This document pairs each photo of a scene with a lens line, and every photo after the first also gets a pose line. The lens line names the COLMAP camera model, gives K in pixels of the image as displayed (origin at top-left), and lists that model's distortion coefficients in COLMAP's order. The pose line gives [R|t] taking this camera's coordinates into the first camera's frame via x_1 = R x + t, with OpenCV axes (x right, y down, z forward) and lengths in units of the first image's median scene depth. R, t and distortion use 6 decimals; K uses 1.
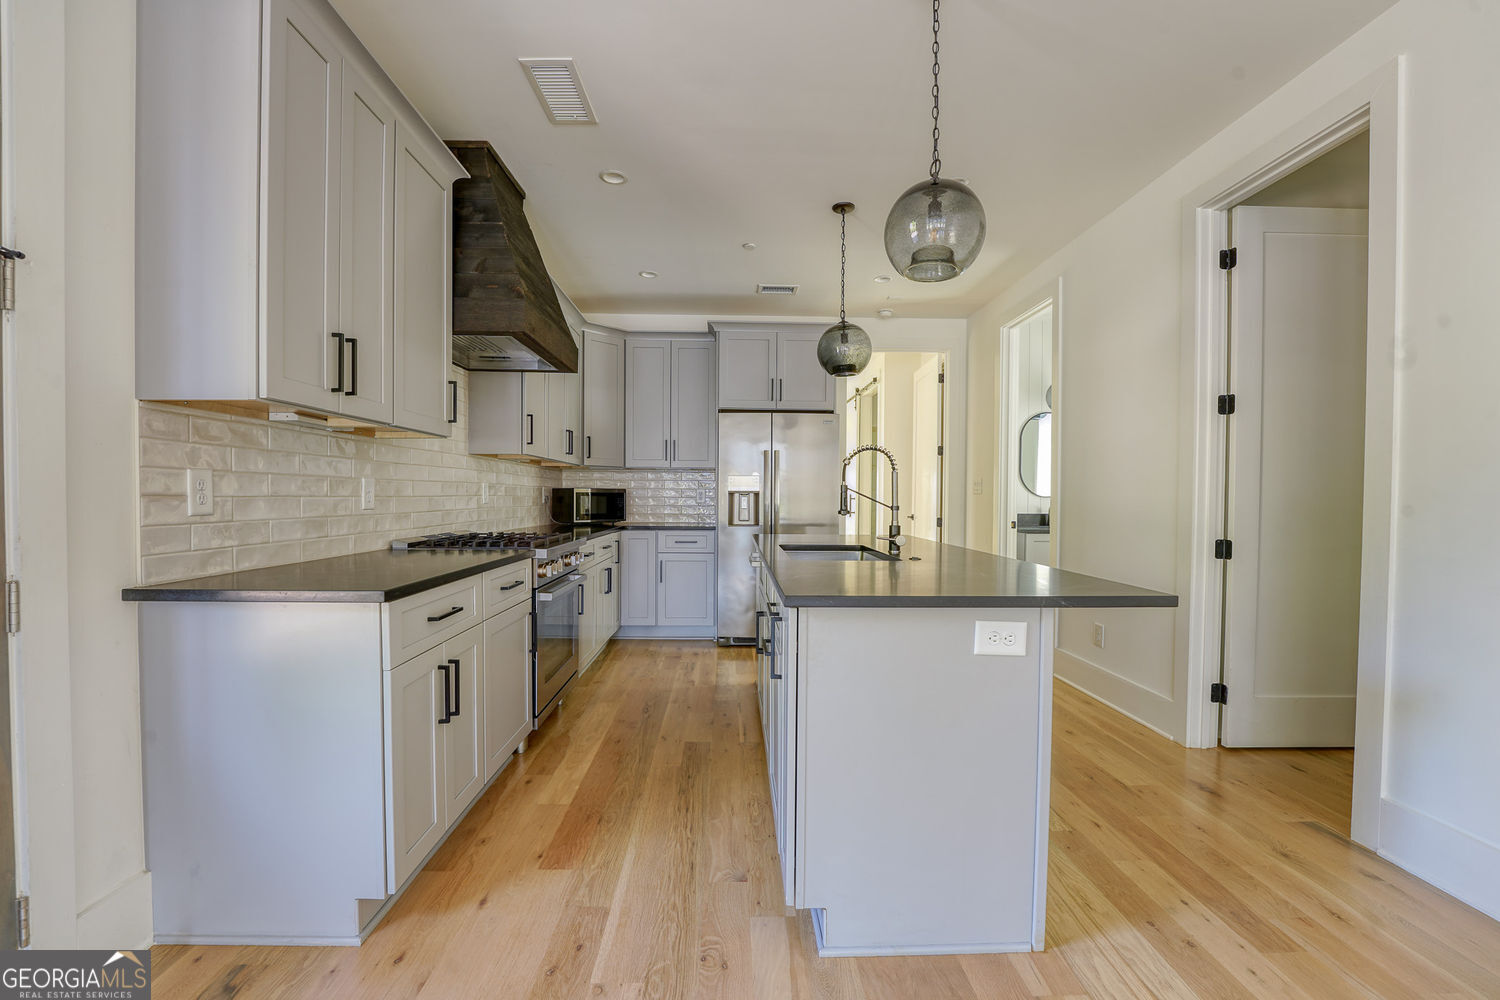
lens RADIAL K [[619.2, 0, 743.6], [0, 619.2, 509.7], [0, 0, 1]] dist [-0.030192, 0.002758]
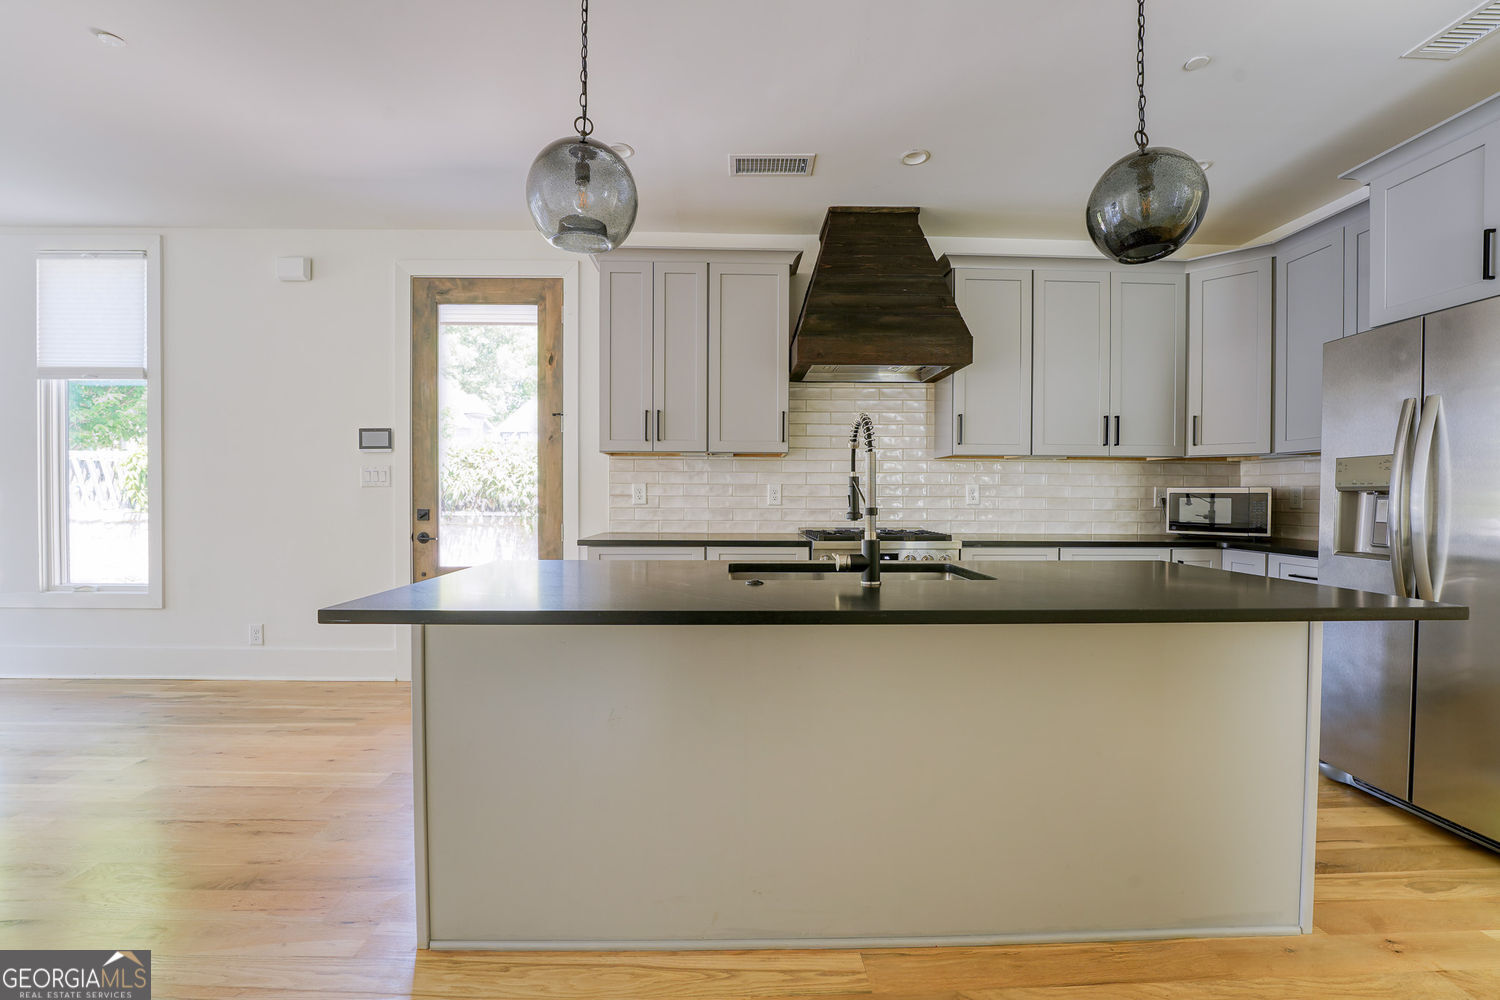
lens RADIAL K [[619.2, 0, 750.6], [0, 619.2, 508.2], [0, 0, 1]] dist [-0.030192, 0.002758]
pose [[0.010259, 0.013096, -0.999862, 0.671900], [-0.026826, 0.999558, 0.012817, -0.007836], [0.999587, 0.026691, 0.010606, 0.687528]]
